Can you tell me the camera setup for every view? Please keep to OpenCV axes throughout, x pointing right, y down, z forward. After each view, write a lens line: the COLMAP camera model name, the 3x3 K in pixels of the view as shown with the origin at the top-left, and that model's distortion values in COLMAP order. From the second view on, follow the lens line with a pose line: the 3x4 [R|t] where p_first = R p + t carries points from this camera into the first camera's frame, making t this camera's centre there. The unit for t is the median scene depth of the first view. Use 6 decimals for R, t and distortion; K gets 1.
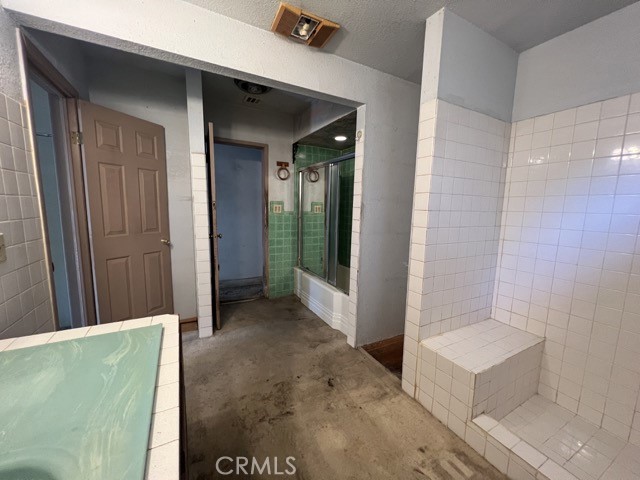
lens RADIAL K [[257.4, 0, 319.8], [0, 257.4, 239.7], [0, 0, 1]] dist [-0.000453, 0.000026]
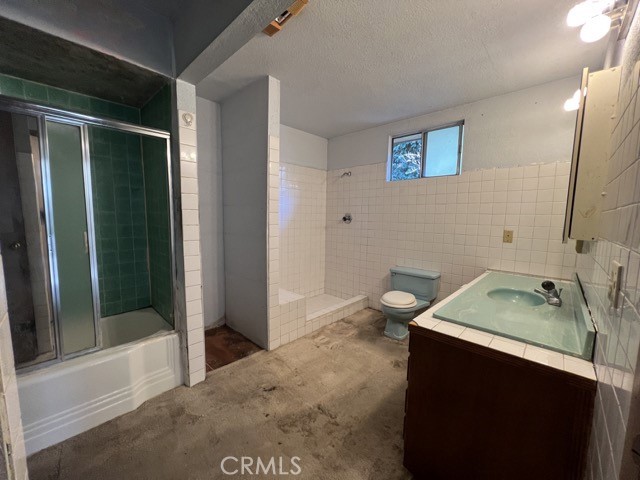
lens RADIAL K [[257.4, 0, 319.1], [0, 257.4, 240.9], [0, 0, 1]] dist [-0.000453, 0.000026]
pose [[-0.317250, -0.124398, 0.940148, -0.926476], [0.096986, 0.981906, 0.162650, -0.153009], [-0.943370, 0.142782, -0.299445, 1.099769]]
